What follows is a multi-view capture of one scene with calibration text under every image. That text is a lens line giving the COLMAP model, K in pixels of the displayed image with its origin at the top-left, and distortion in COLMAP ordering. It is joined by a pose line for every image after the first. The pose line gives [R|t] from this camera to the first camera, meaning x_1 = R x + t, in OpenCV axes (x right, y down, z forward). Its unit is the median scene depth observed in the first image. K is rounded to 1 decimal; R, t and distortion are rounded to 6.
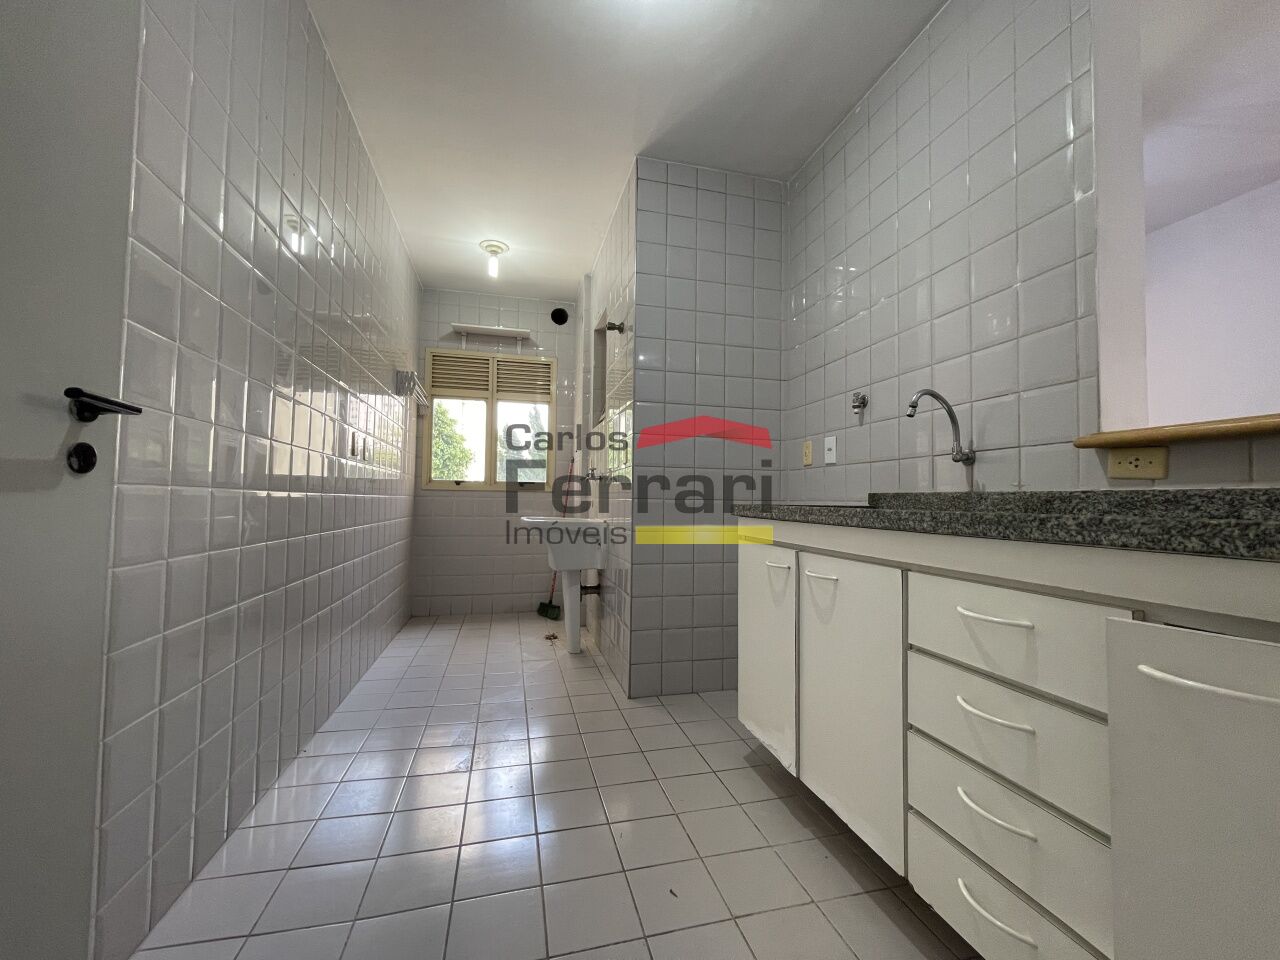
lens RADIAL K [[520.0, 0, 640.0], [0, 520.0, 480.0], [0, 0, 1]] dist [-0.001789, -0.000048]
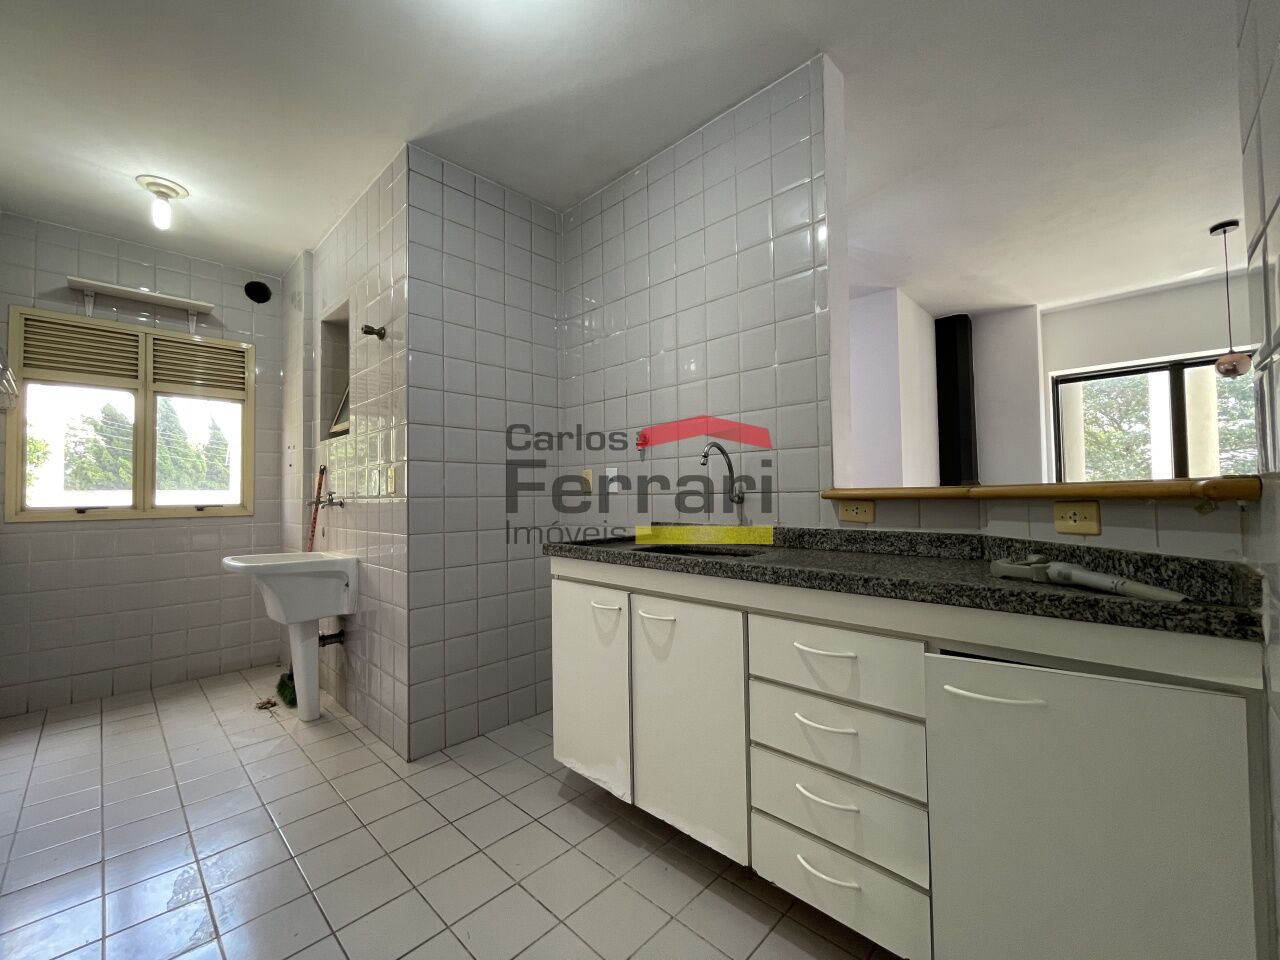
lens RADIAL K [[518.8, 0, 641.8], [0, 518.8, 481.5], [0, 0, 1]] dist [-0.004423, -0.000061]
pose [[0.848413, -0.010795, 0.529225, -0.236900], [0.004525, 0.999903, 0.013141, -0.107282], [-0.529316, -0.008755, 0.848380, 0.083065]]
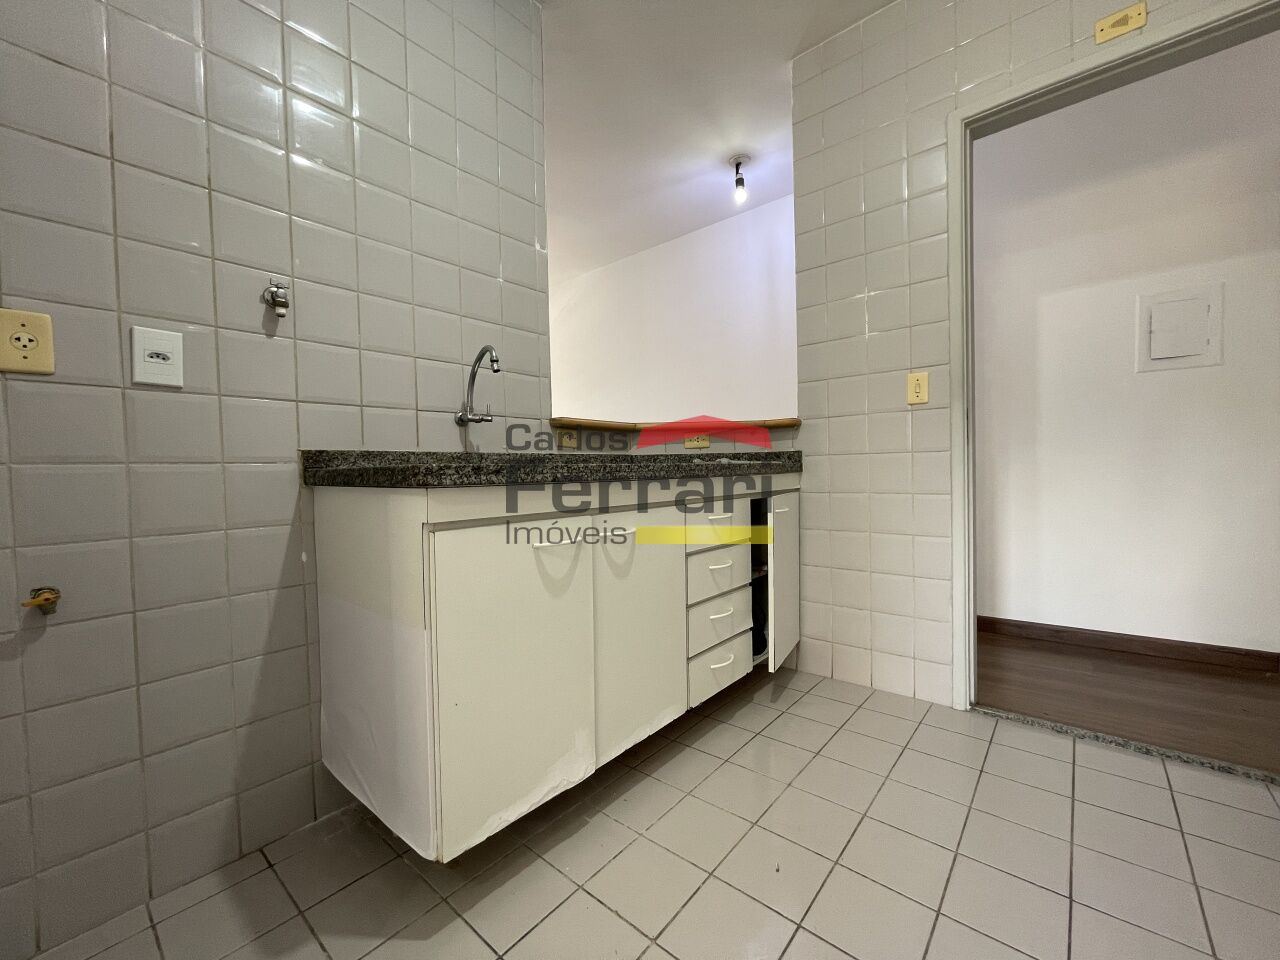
lens RADIAL K [[518.8, 0, 641.8], [0, 518.8, 481.5], [0, 0, 1]] dist [-0.004423, -0.000061]
pose [[-0.580748, -0.021684, 0.813795, -0.443250], [-0.018906, 0.999735, 0.013147, 0.066429], [-0.813864, -0.007750, -0.581004, 1.426964]]
